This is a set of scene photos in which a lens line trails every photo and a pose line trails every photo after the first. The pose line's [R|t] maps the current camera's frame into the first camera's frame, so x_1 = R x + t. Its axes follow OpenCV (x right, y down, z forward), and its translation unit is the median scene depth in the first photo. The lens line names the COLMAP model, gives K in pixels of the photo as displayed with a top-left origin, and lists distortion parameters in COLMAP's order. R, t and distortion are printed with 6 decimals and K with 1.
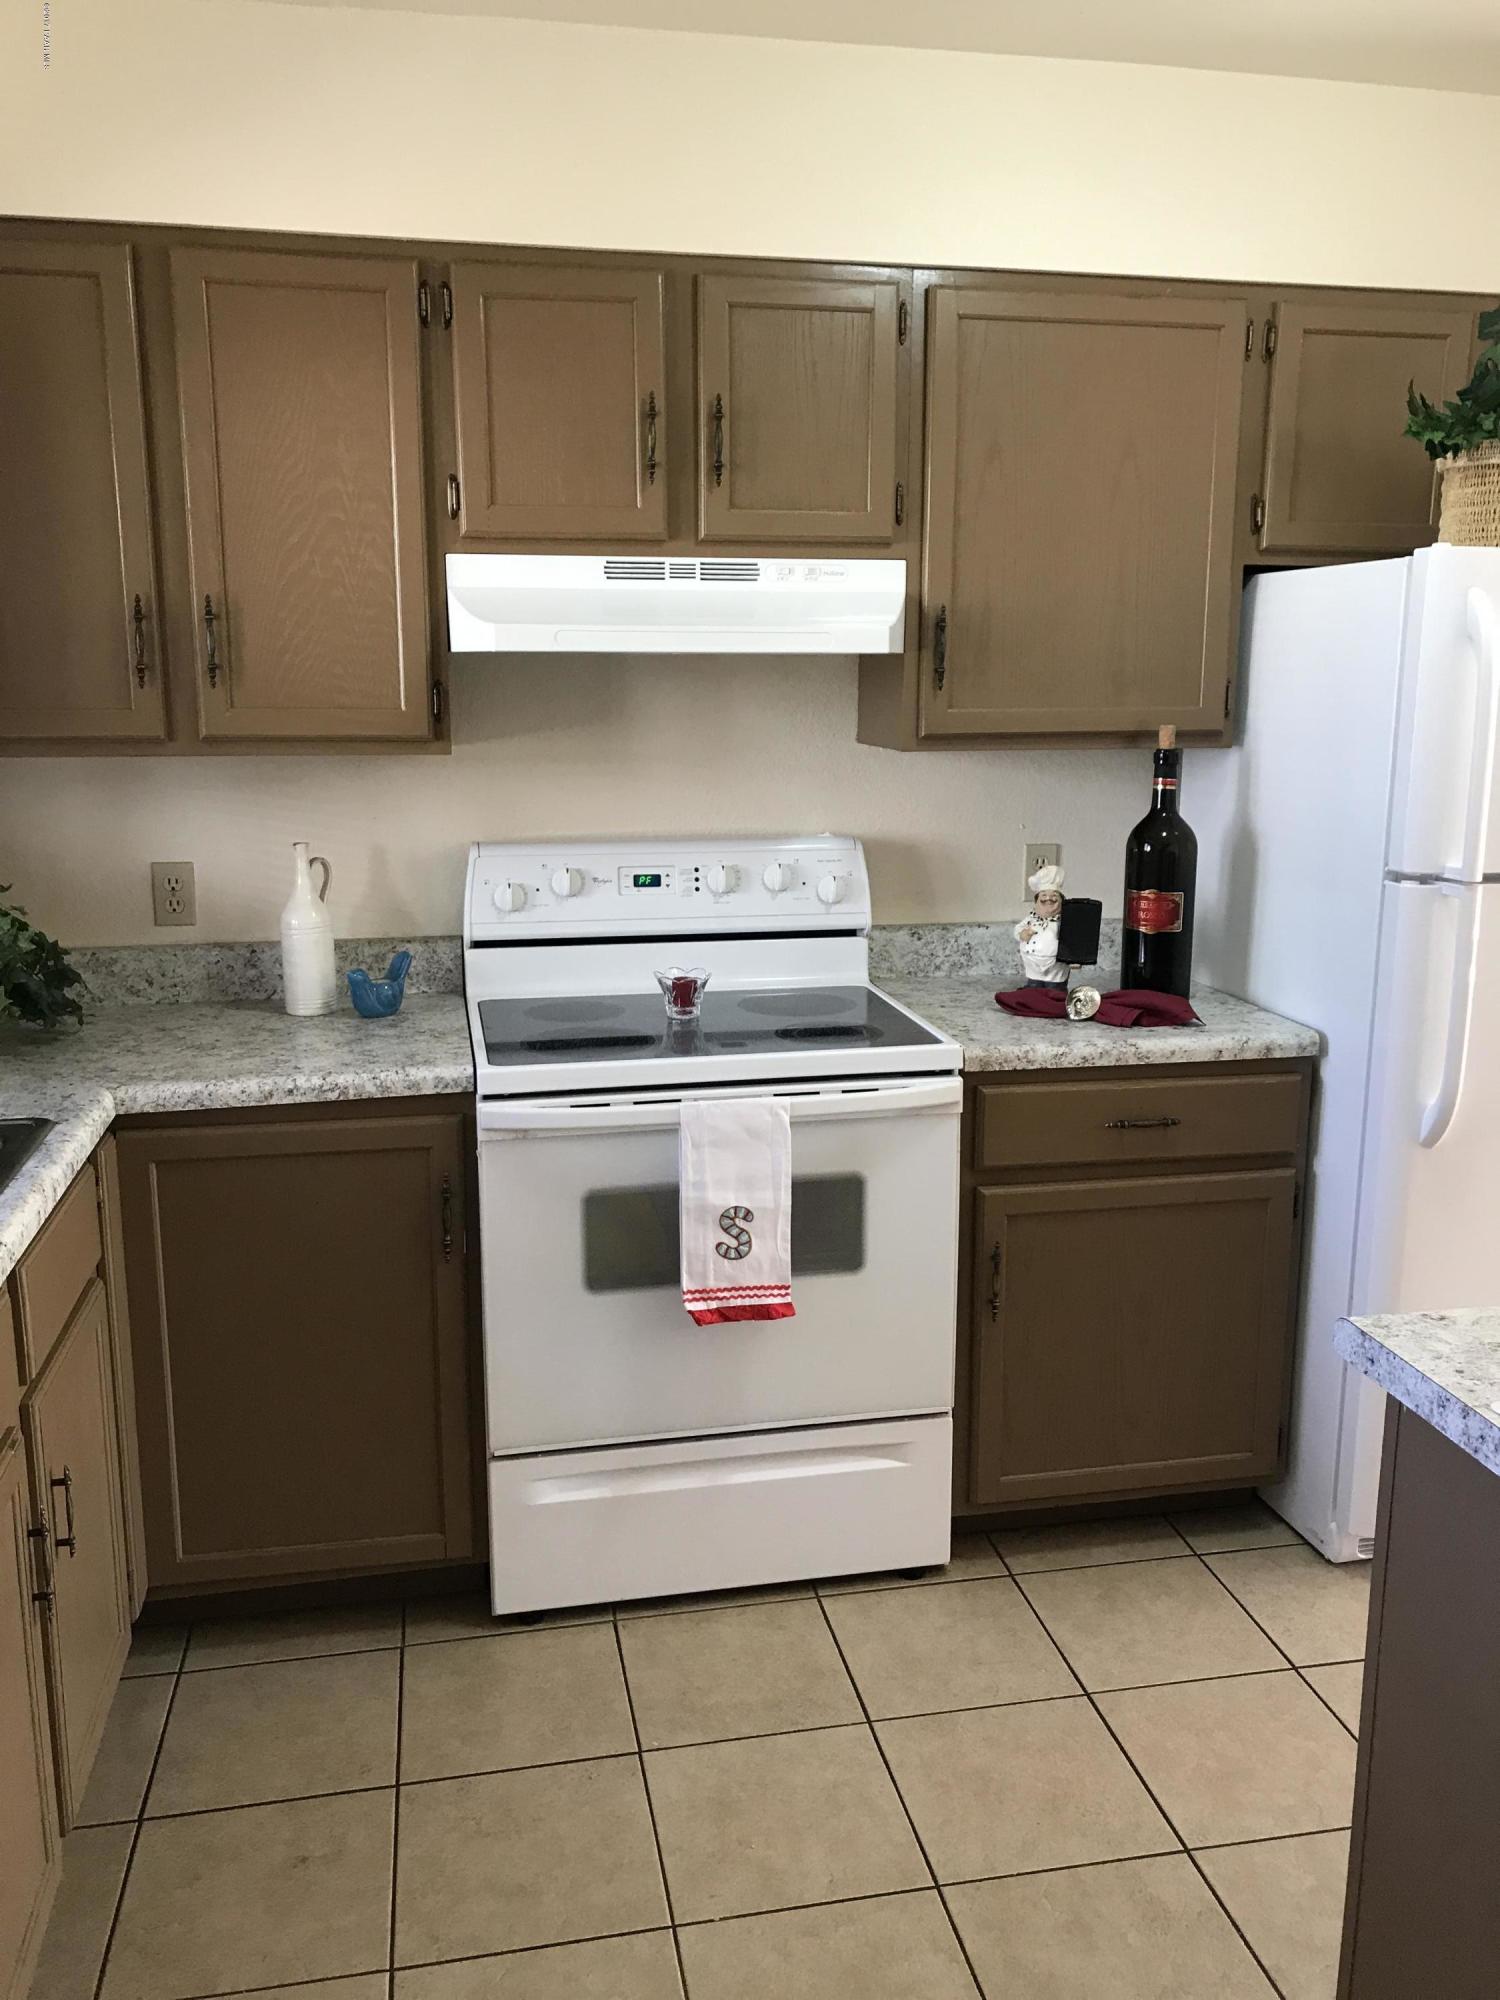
lens RADIAL K [[1622.7, 0, 737.7], [0, 1622.7, 990.1], [0, 0, 1]] dist [0.044754, -0.063555]
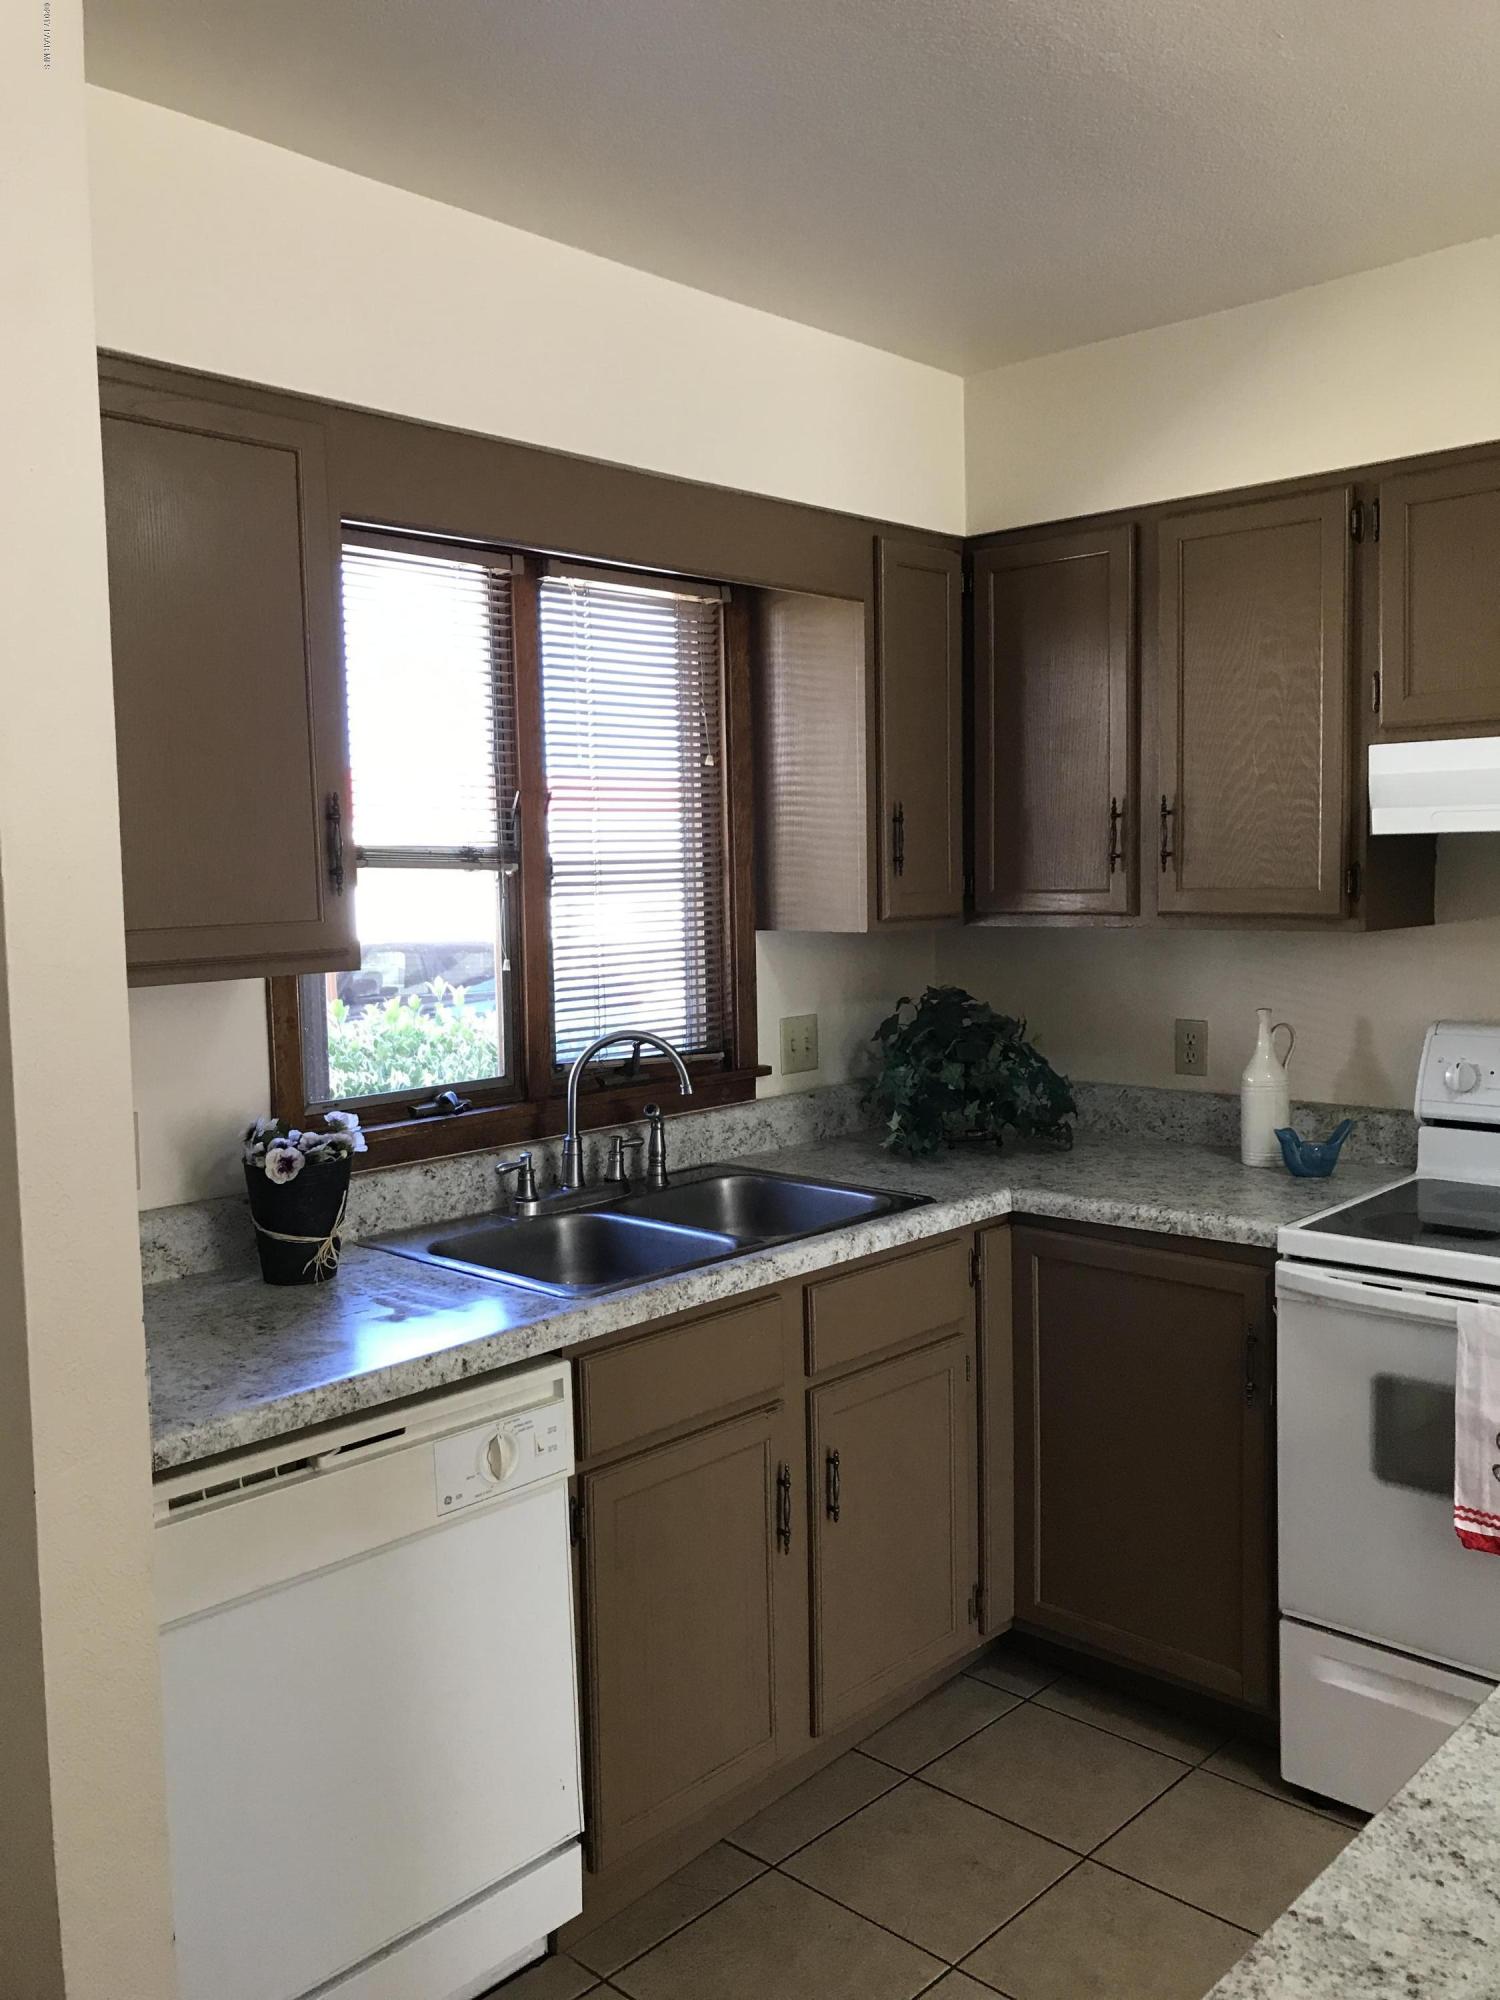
lens RADIAL K [[1622.7, 0, 767.2], [0, 1622.7, 979.4], [0, 0, 1]] dist [0.044754, -0.063555]
pose [[0.590698, 0.049027, -0.805402, 0.467261], [-0.138389, 0.989518, -0.041263, -0.020181], [0.794936, 0.135833, 0.591291, 0.087033]]
